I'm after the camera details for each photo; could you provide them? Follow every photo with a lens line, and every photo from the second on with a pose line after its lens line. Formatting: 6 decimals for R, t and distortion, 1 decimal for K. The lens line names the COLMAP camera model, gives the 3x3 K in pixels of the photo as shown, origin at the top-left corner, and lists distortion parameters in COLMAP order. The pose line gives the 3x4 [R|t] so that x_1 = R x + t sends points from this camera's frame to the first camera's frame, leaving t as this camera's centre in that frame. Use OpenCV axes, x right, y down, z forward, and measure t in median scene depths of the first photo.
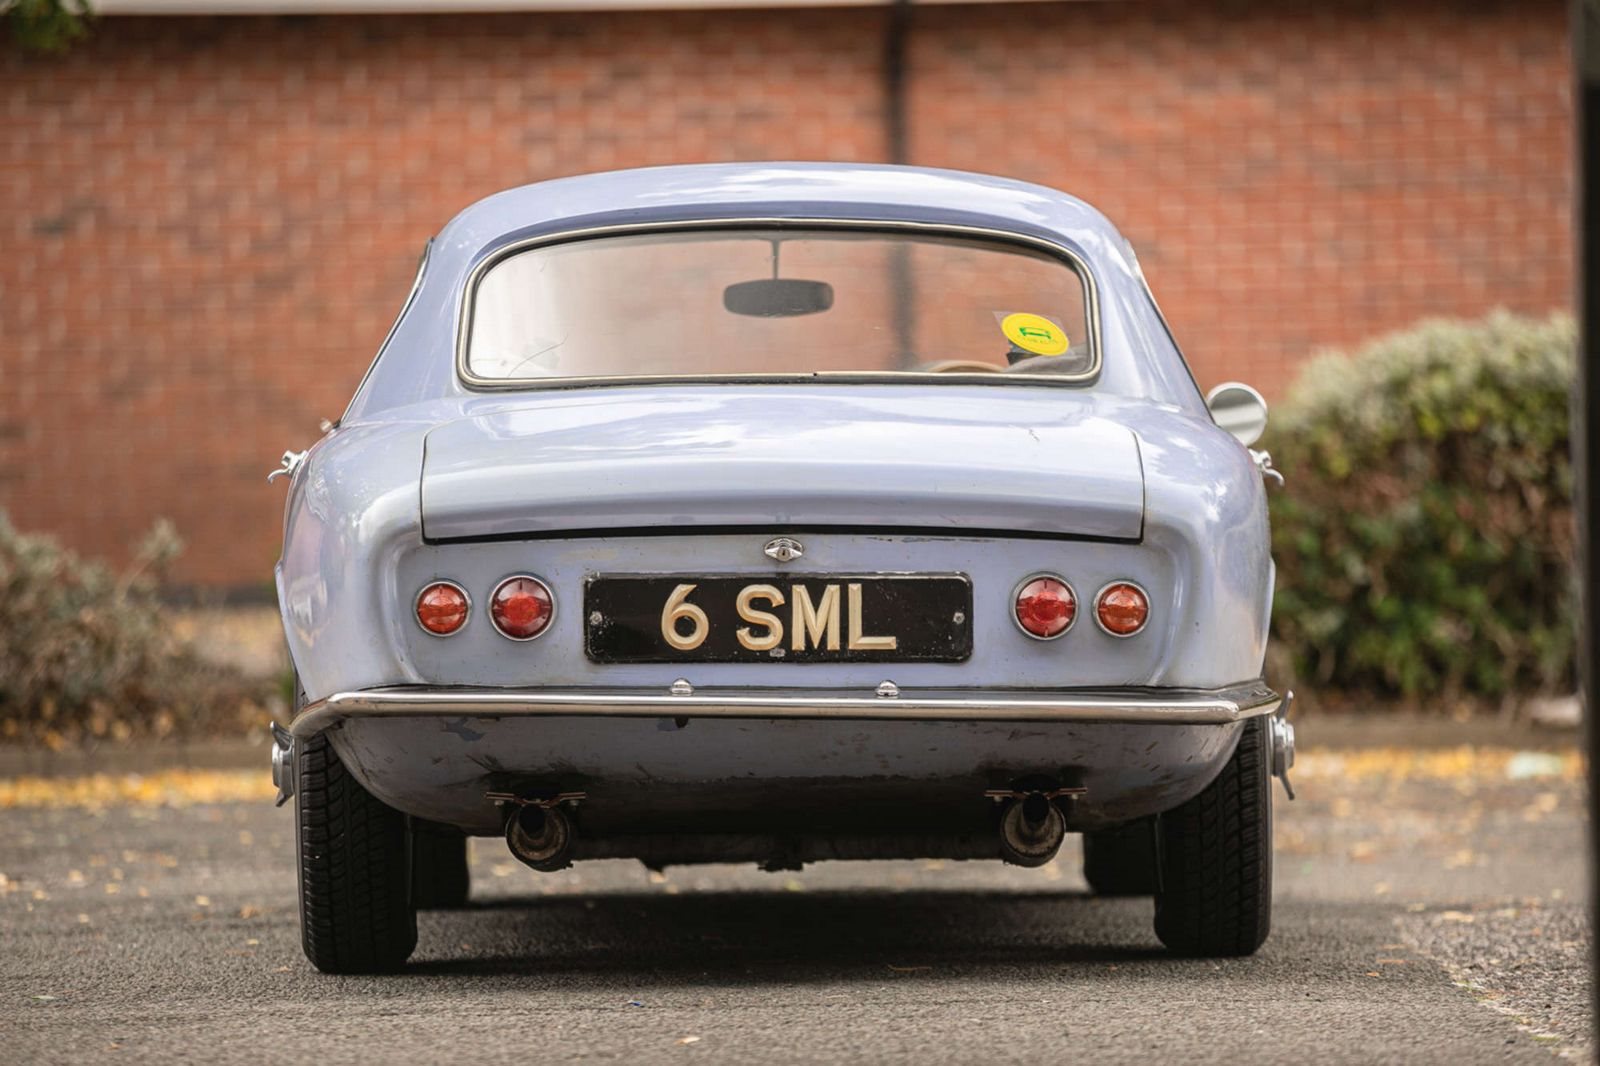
lens RADIAL K [[9233.7, 0, 803.5], [0, 9233.7, 534.2], [0, 0, 1]] dist [1.565584, 0.000000]
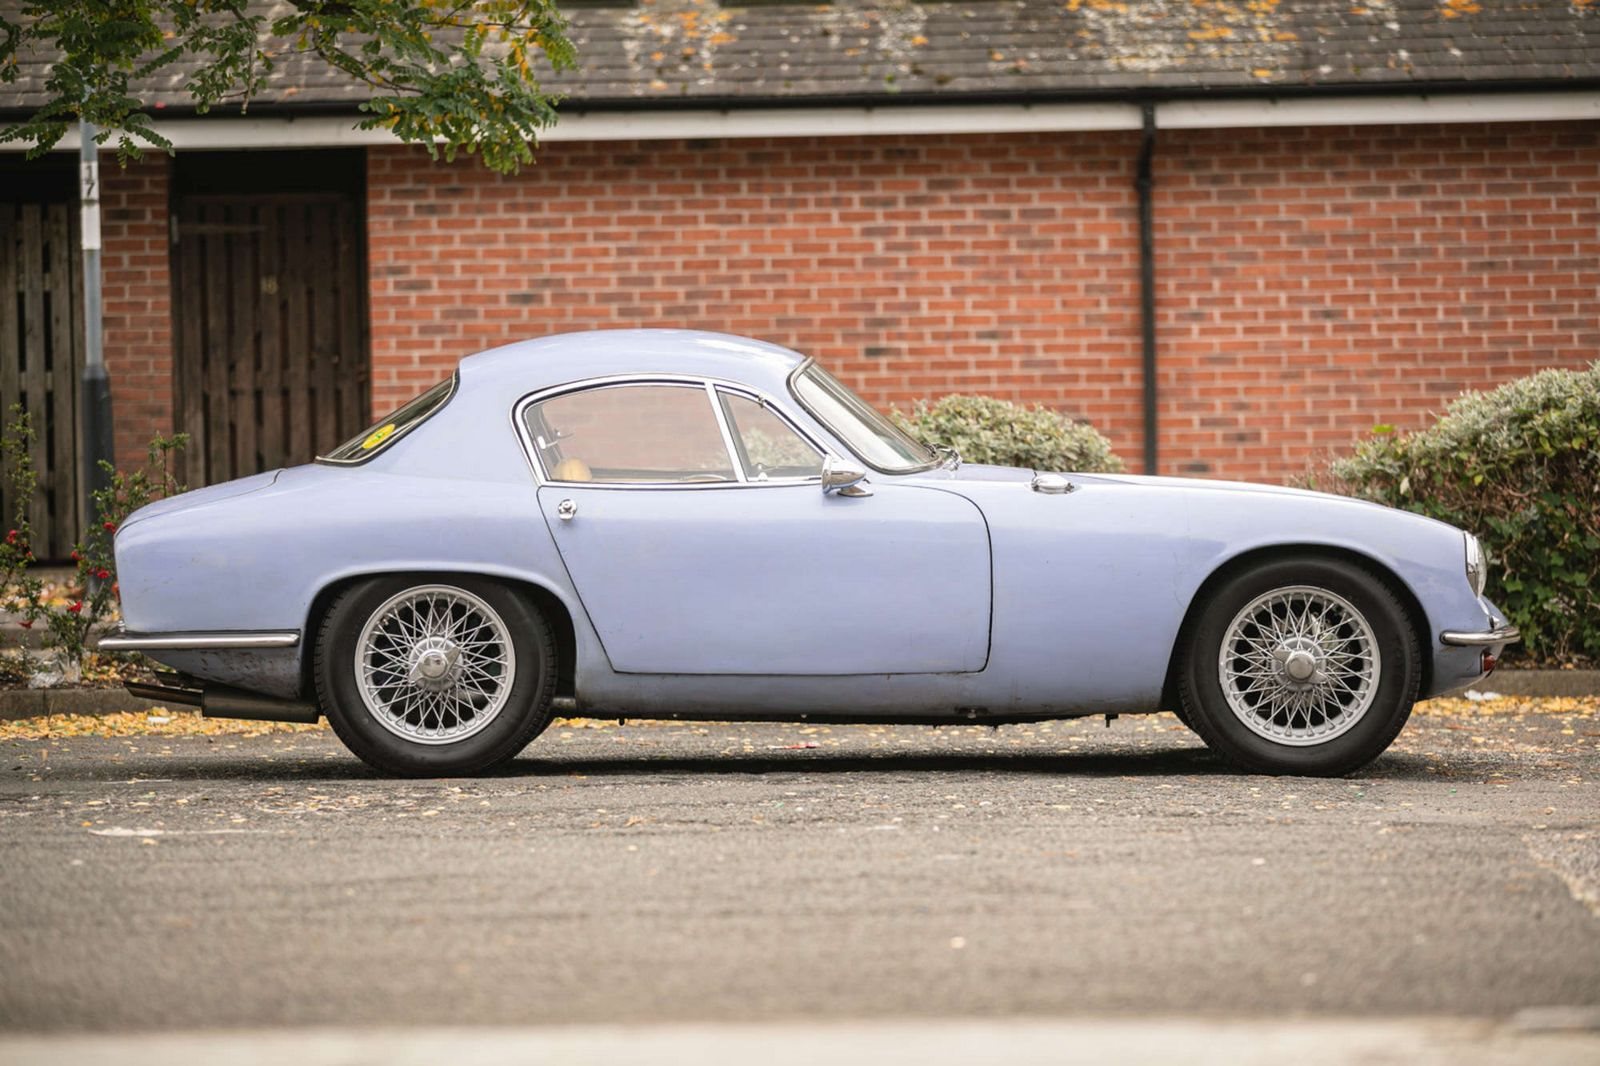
lens RADIAL K [[6268.6, 0, 774.5], [0, 6268.6, 522.7], [0, 0, 1]] dist [0.204737, 0.000000]
pose [[0.998703, 0.003439, -0.050790, 0.003754], [-0.003334, 0.999992, 0.002155, -0.002723], [0.050797, -0.001982, 0.998707, 0.110067]]
